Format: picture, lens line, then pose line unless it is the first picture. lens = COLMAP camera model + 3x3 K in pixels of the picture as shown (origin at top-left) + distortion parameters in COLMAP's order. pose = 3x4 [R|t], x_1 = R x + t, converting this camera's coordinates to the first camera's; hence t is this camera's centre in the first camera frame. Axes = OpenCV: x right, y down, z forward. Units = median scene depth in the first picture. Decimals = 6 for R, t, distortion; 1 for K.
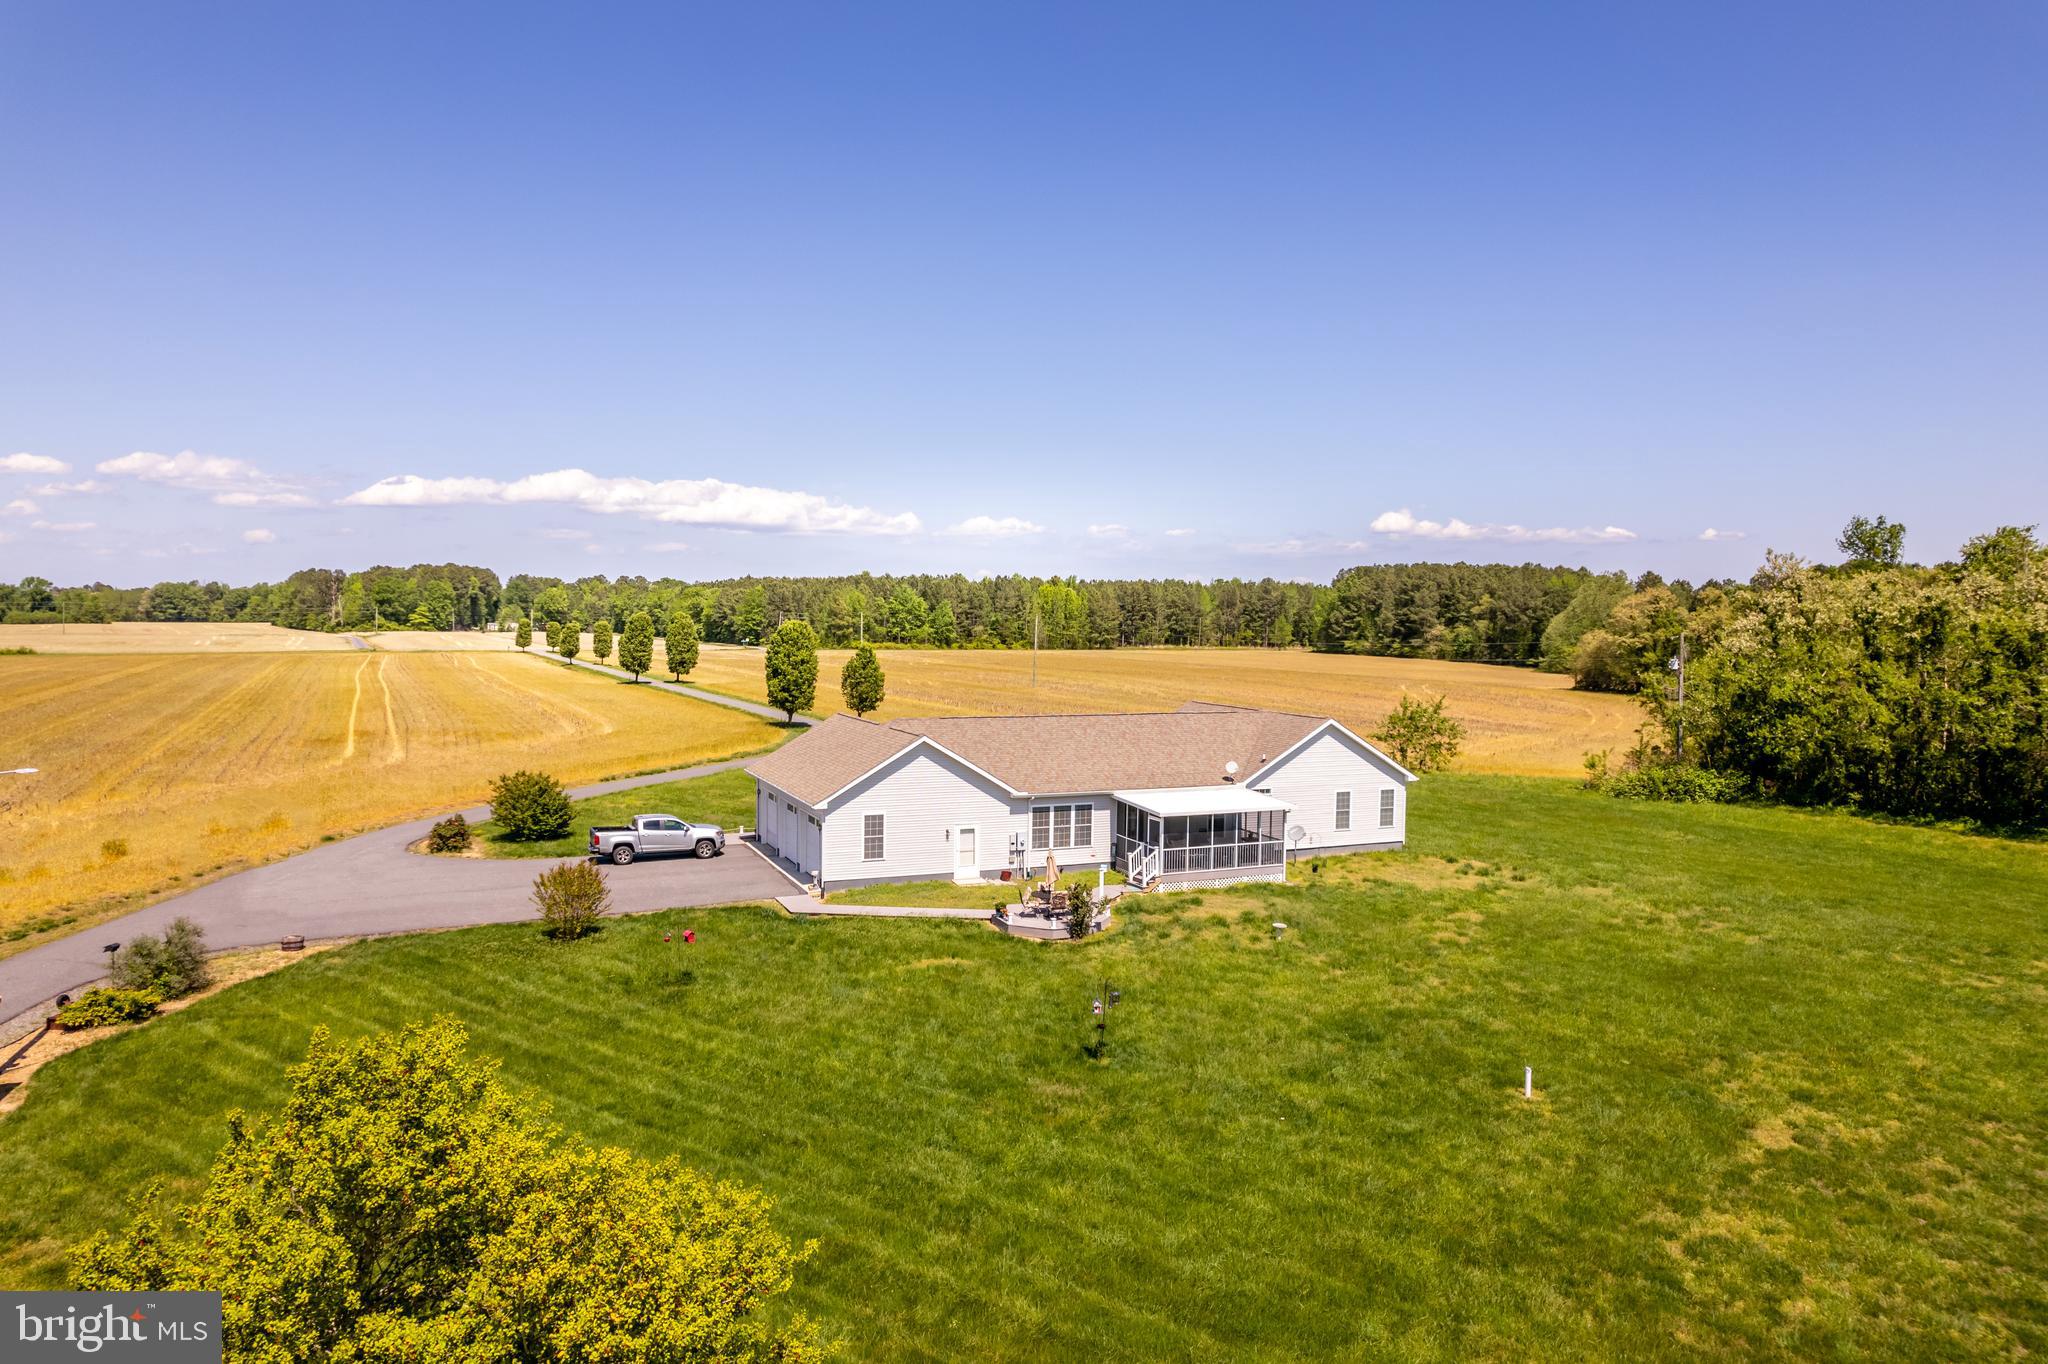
lens RADIAL K [[1292.8, 0, 1045.9], [0, 1292.8, 680.7], [0, 0, 1]] dist [-0.066694, 0.049856]
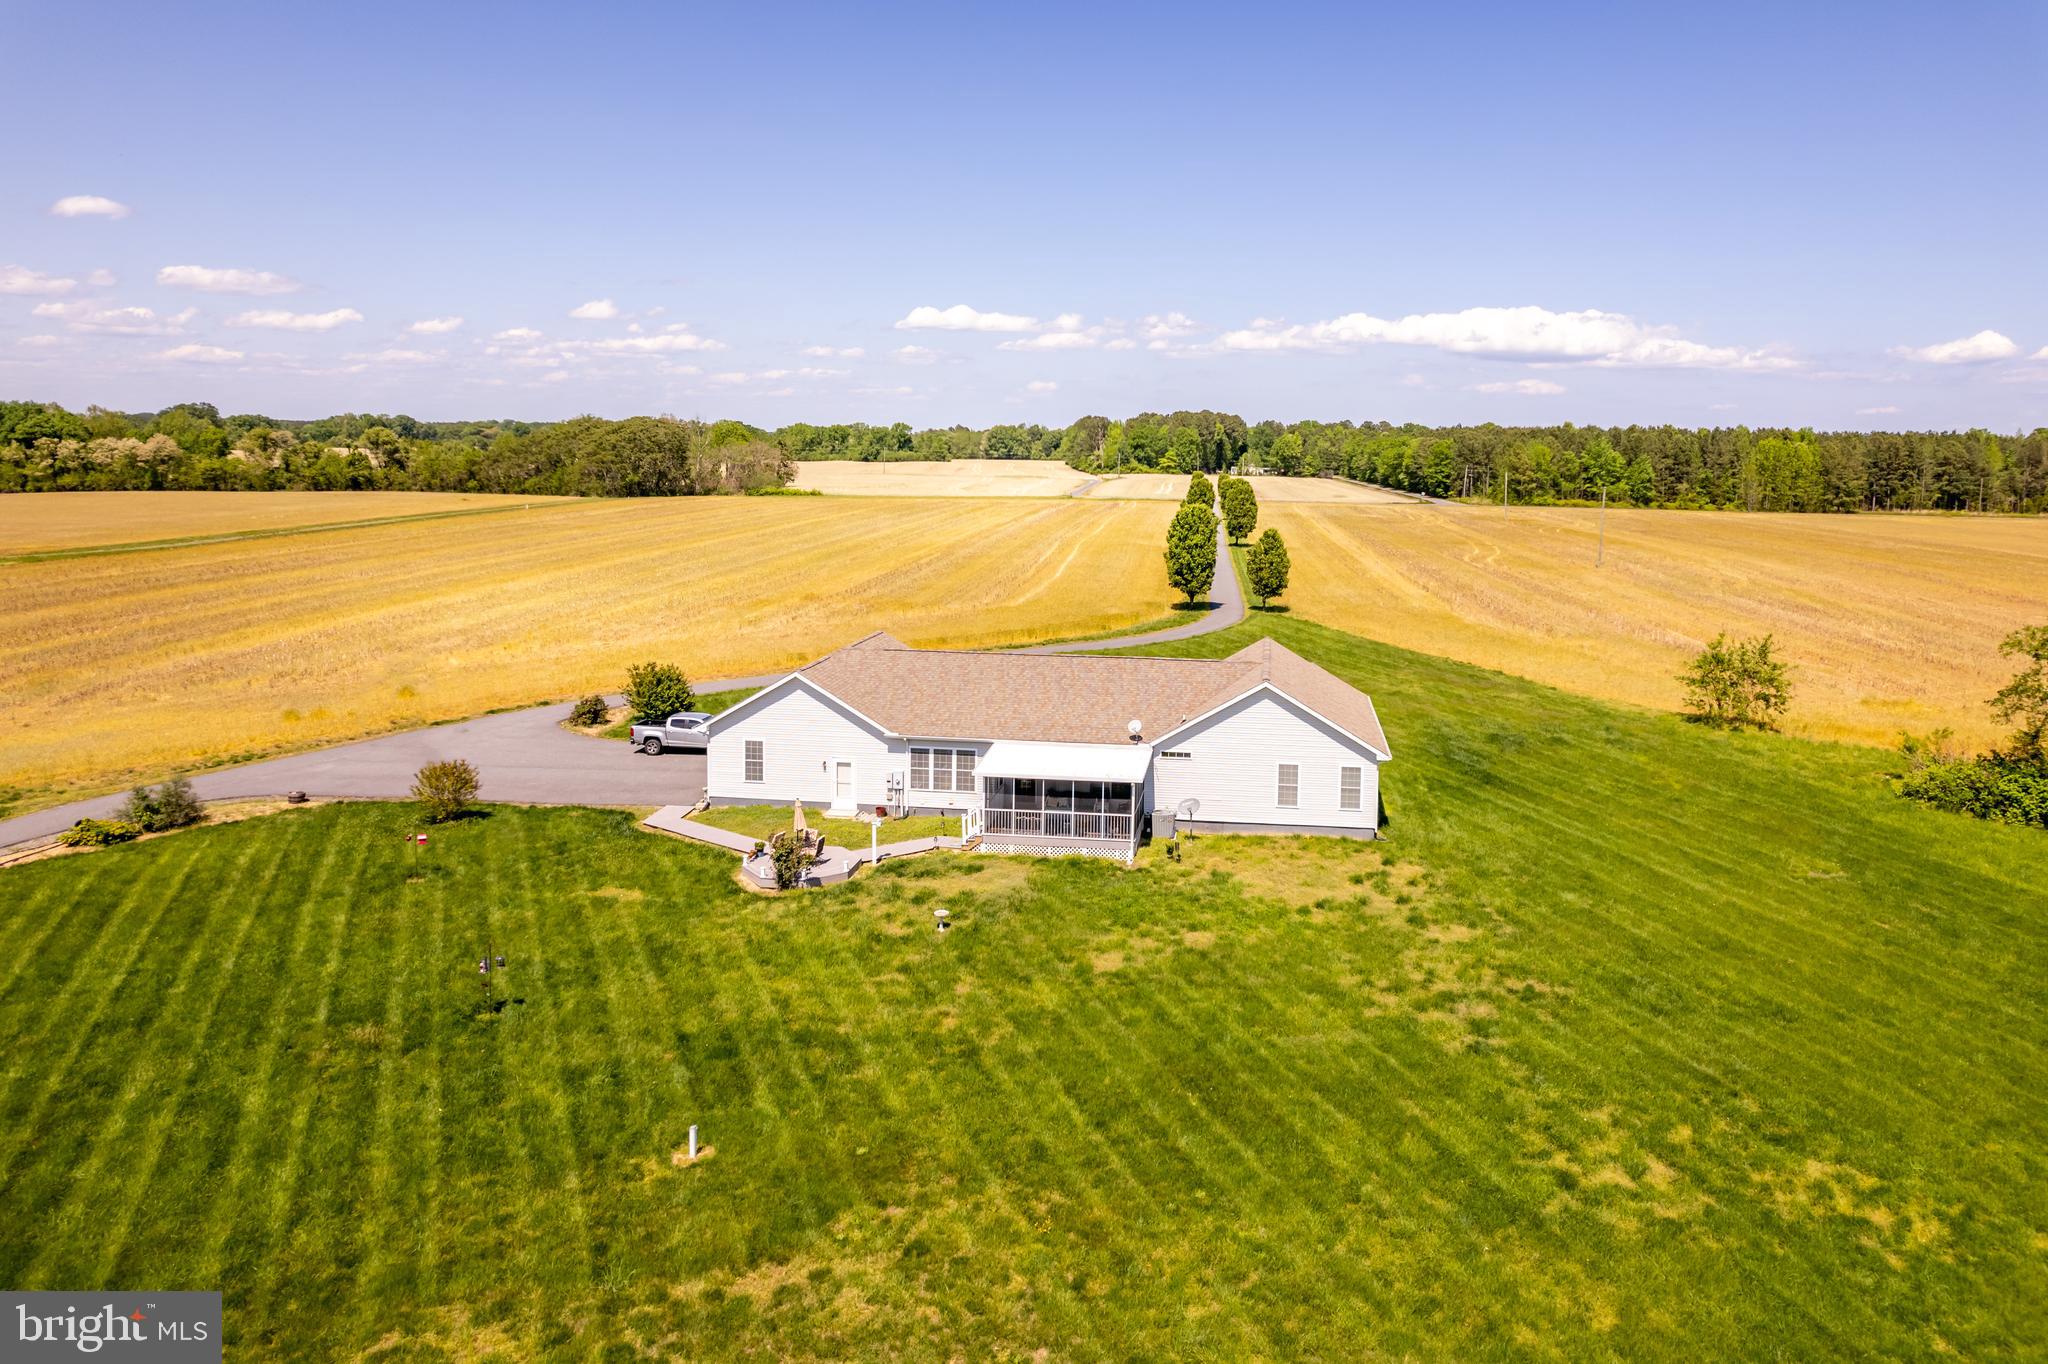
lens RADIAL K [[1292.8, 0, 1045.9], [0, 1292.8, 680.7], [0, 0, 1]] dist [-0.066694, 0.049856]
pose [[0.871597, 0.086808, -0.482476, 0.560781], [-0.031506, 0.992081, 0.121581, -0.079035], [0.489209, -0.090769, 0.867430, 0.185859]]
